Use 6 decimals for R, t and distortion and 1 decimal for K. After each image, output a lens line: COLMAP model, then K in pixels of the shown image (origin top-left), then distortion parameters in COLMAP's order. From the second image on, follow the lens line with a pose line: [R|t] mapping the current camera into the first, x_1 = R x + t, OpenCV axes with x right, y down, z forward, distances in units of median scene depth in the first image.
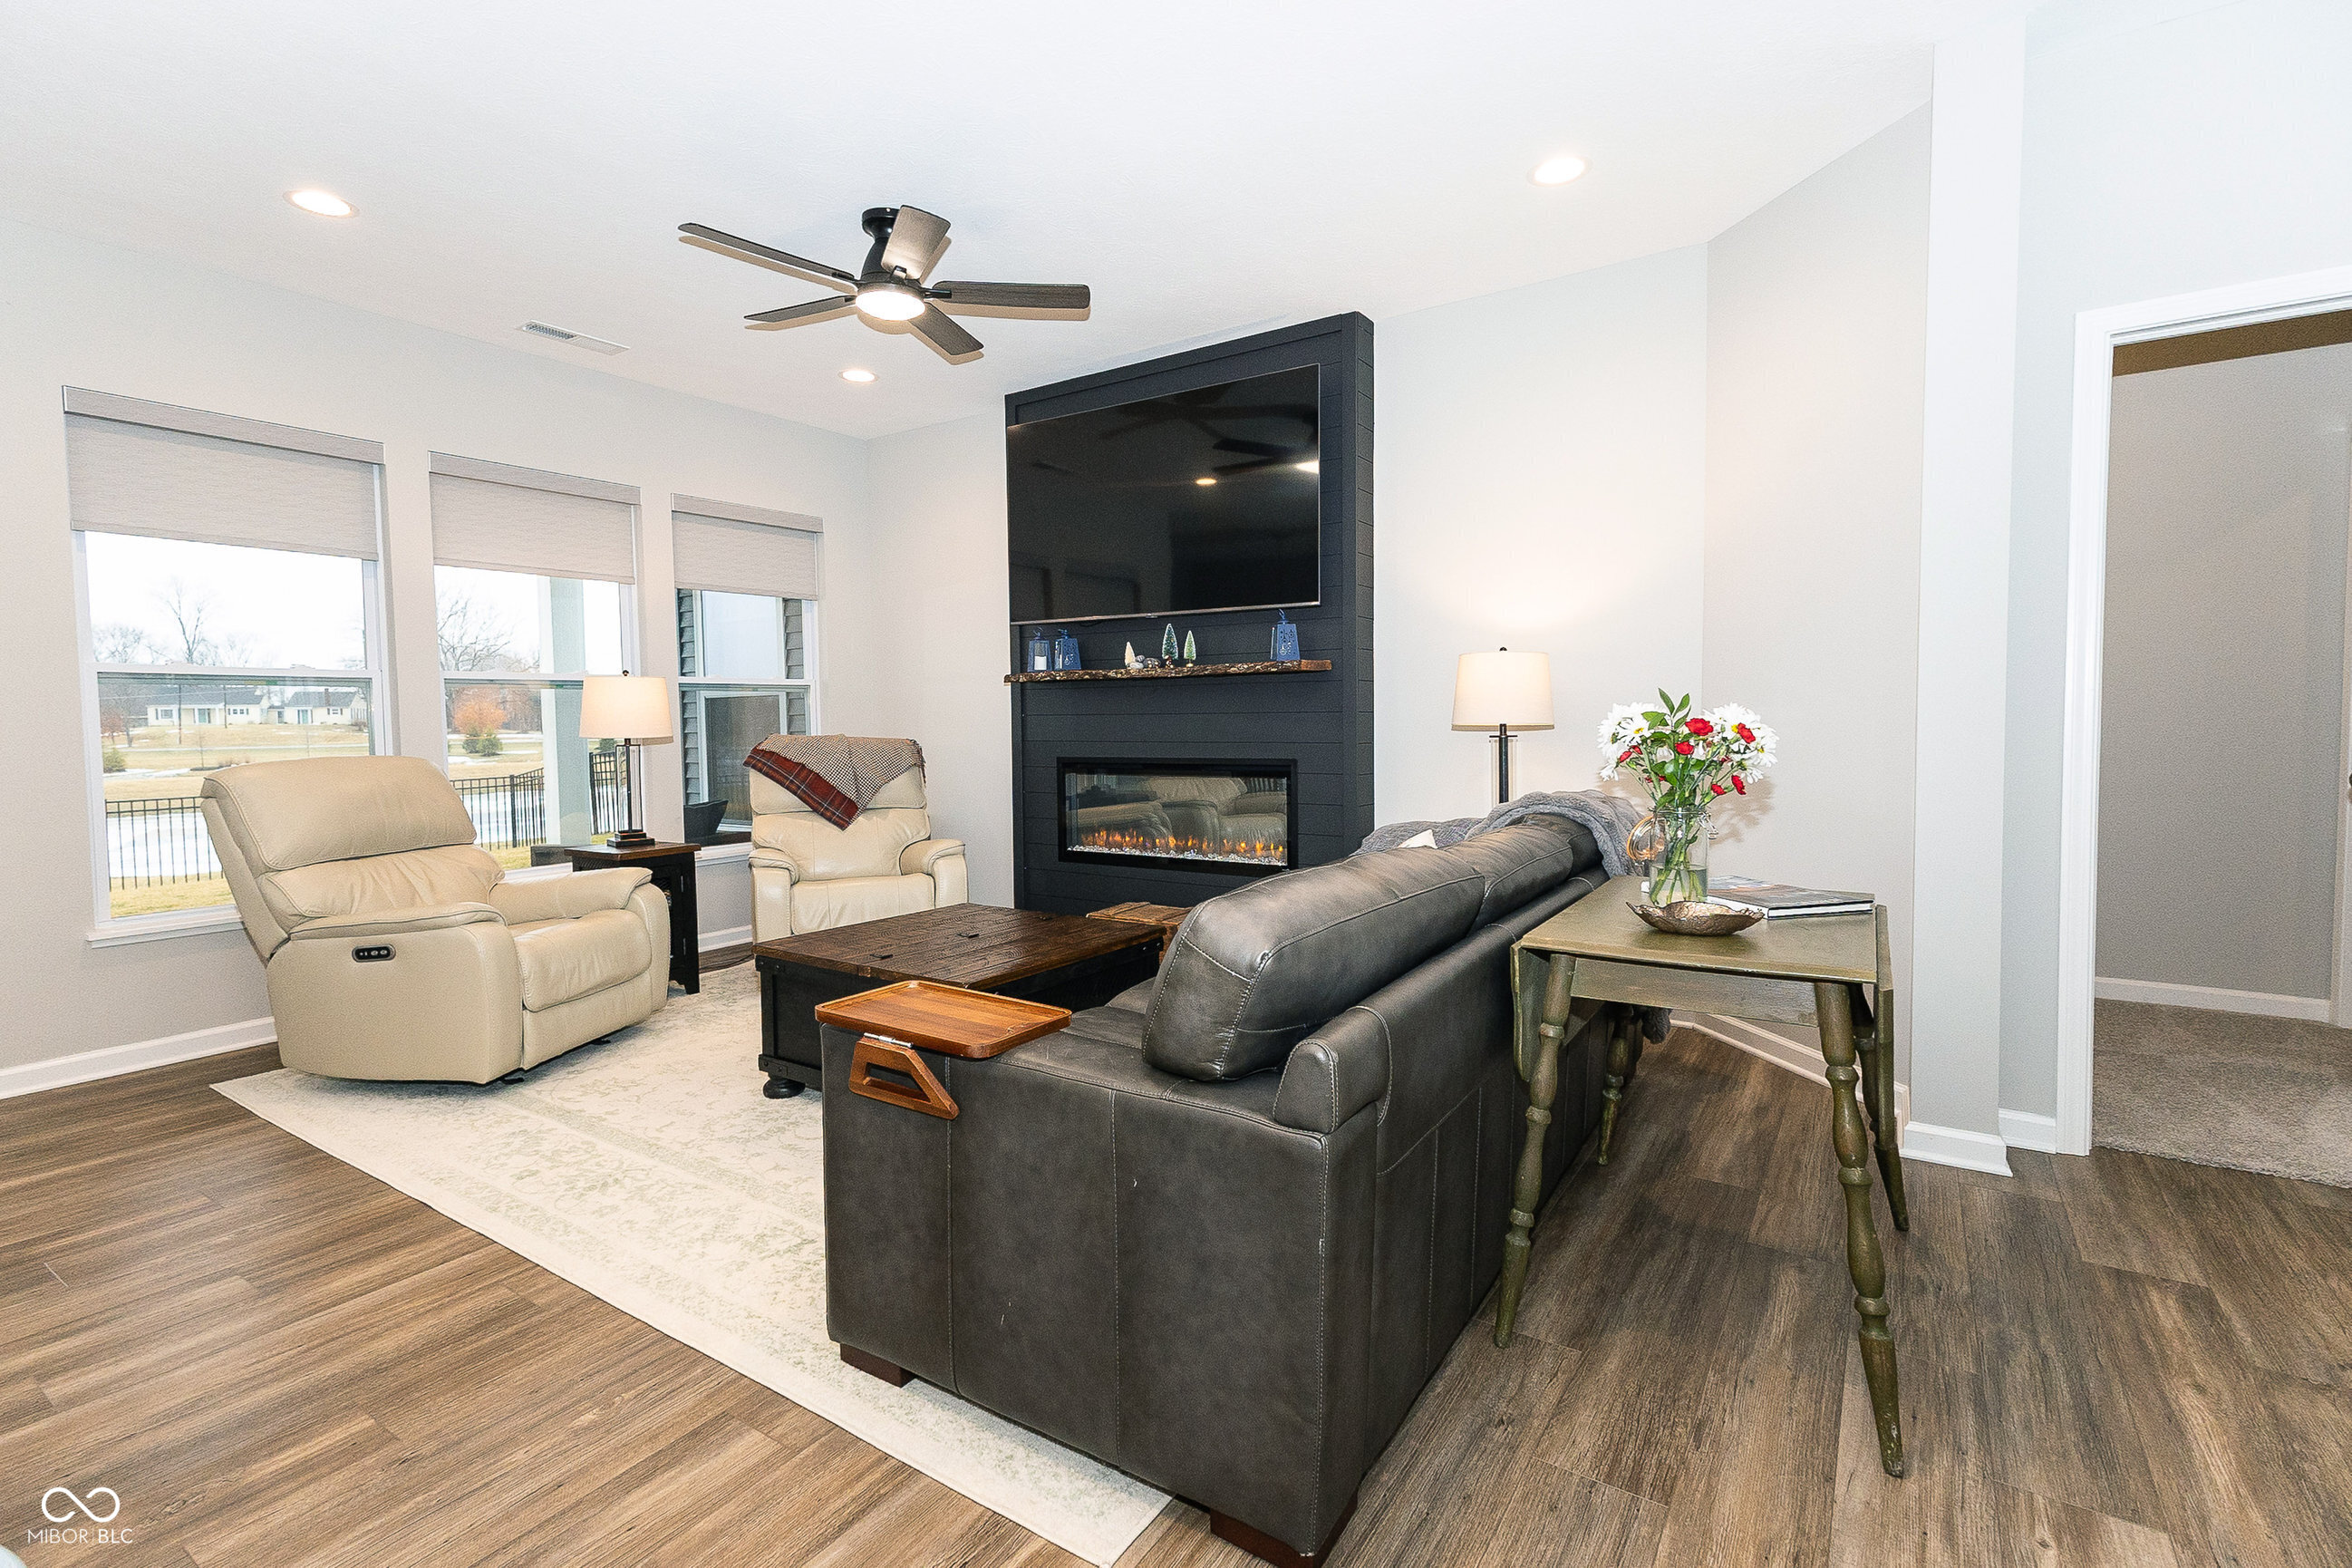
lens RADIAL K [[1127.0, 0, 1145.2], [0, 1127.0, 796.5], [0, 0, 1]] dist [0.018465, -0.003269]
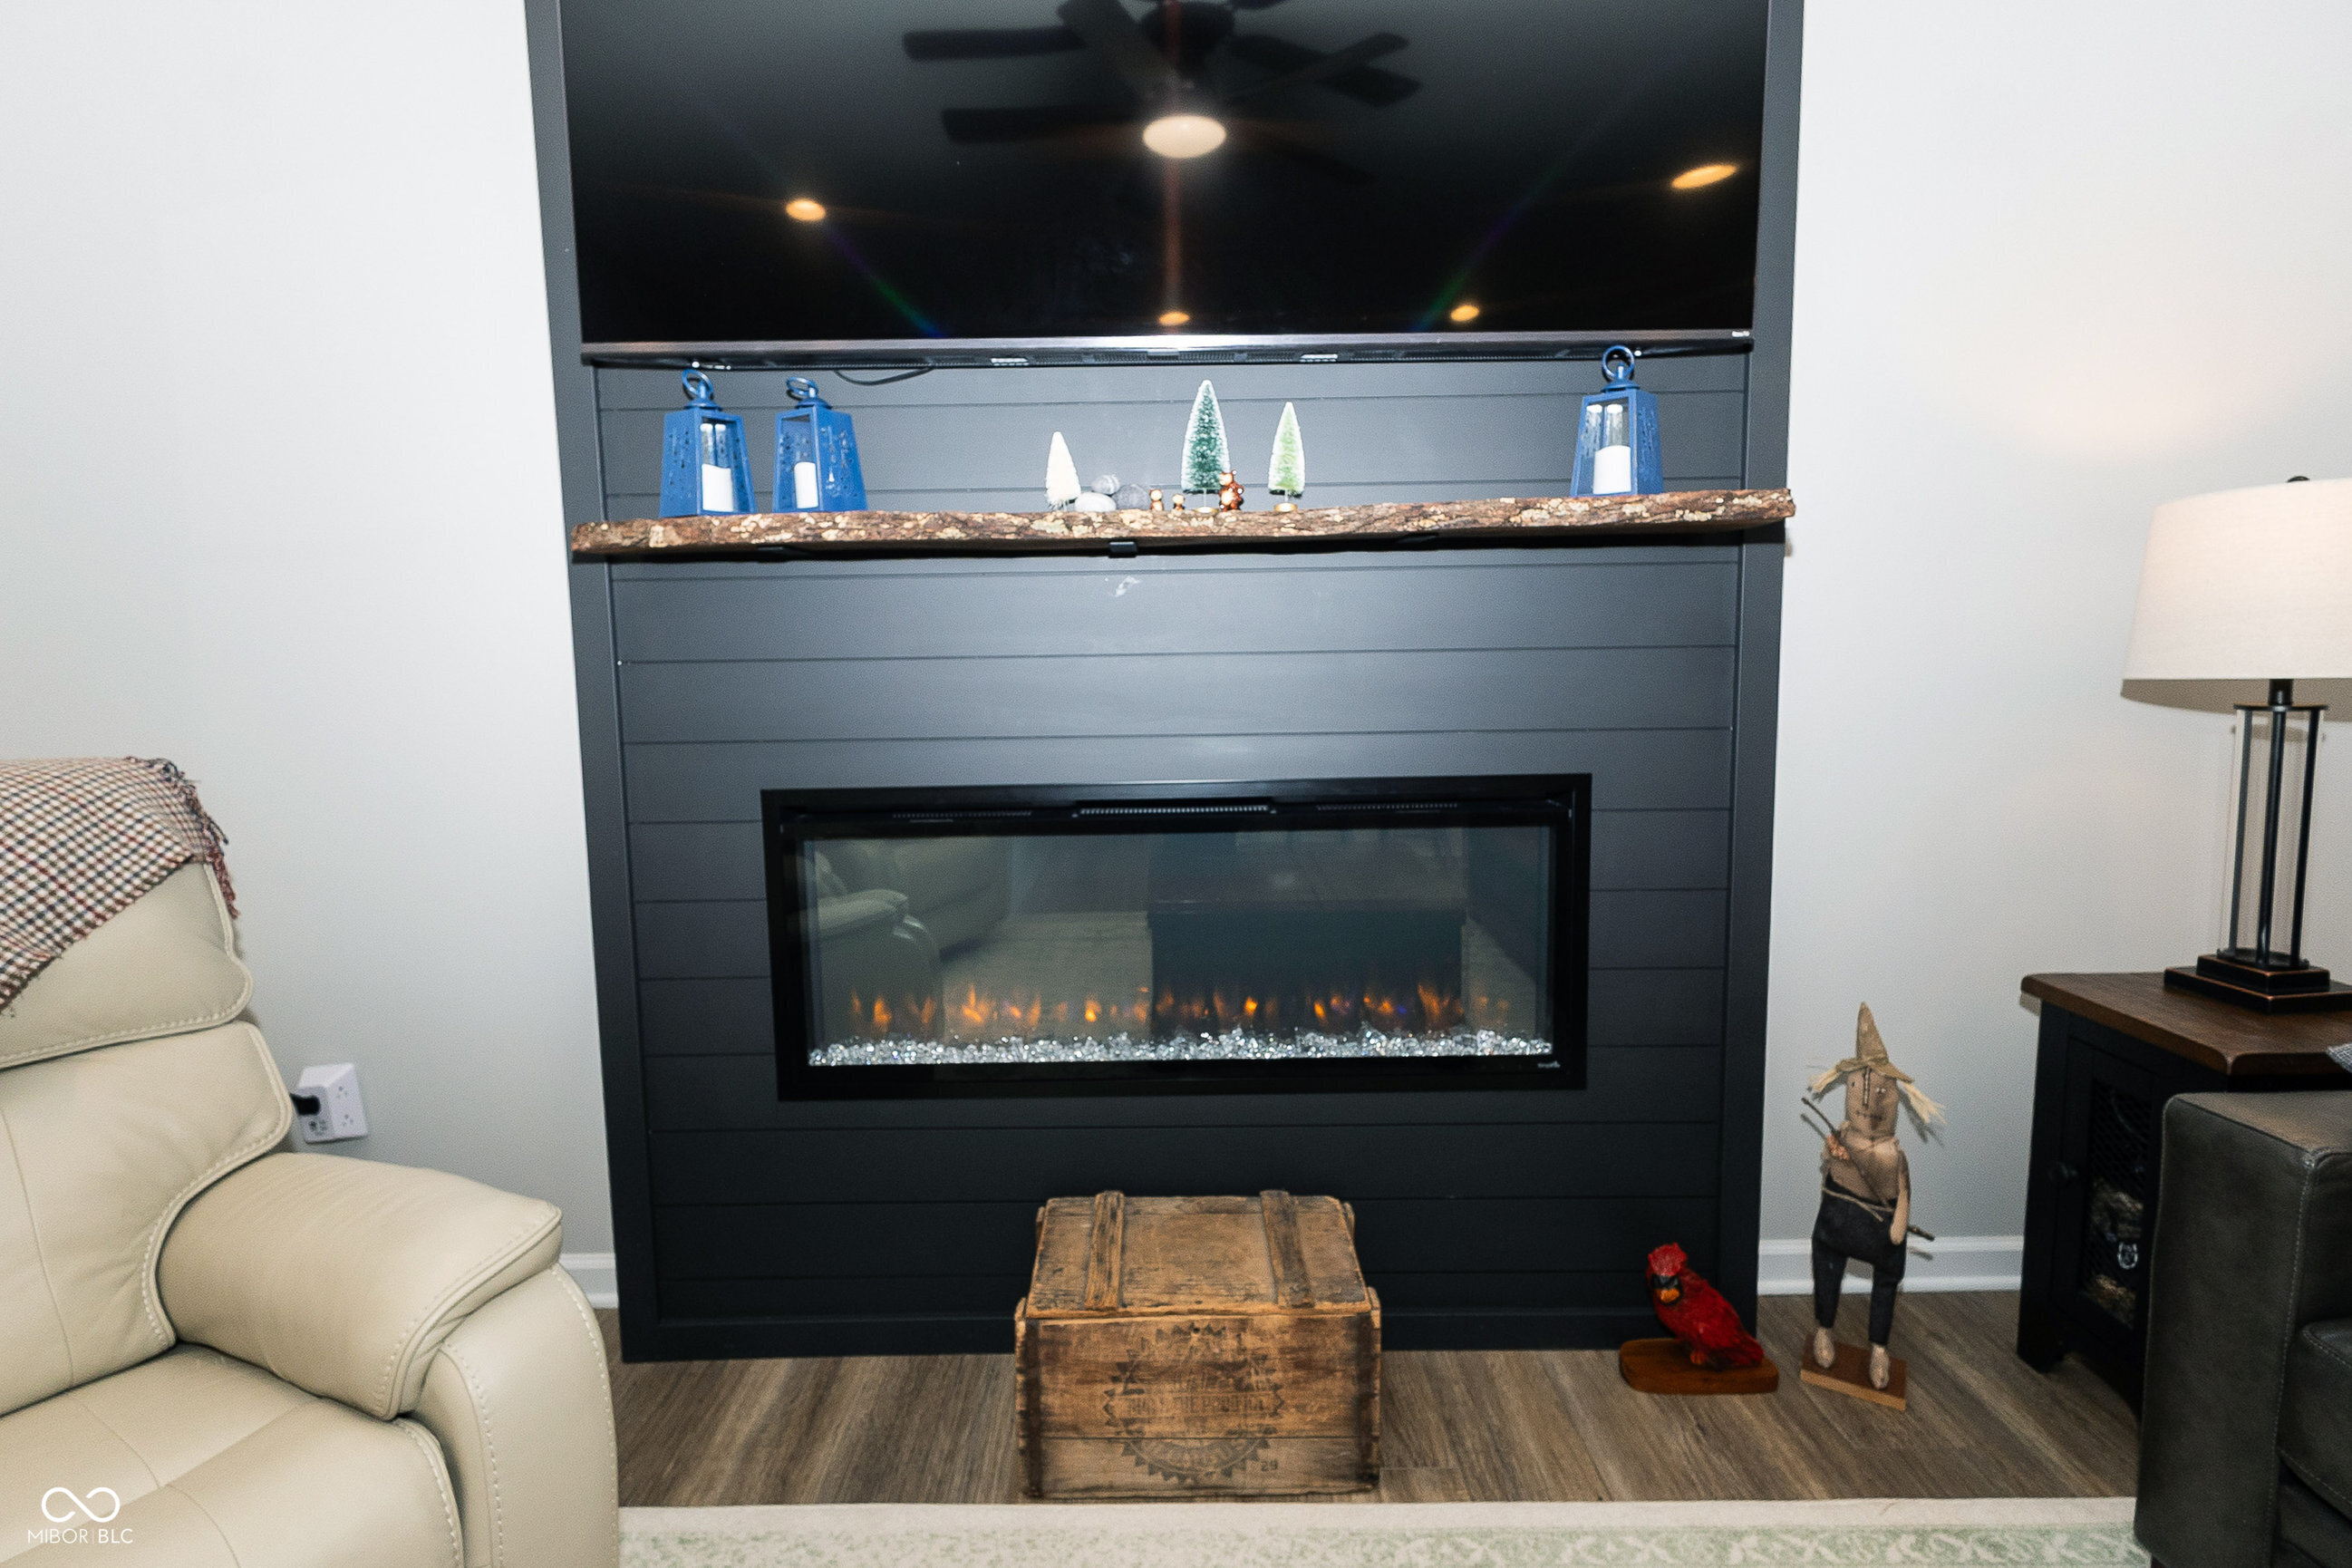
lens RADIAL K [[1160.0, 0, 1185.9], [0, 1160.0, 783.2], [0, 0, 1]] dist [-0.012245, -0.001789]
pose [[0.810918, -0.060560, 0.582017, -0.186837], [0.046545, 0.998154, 0.039010, -0.052119], [-0.583306, -0.004544, 0.812240, 0.766143]]
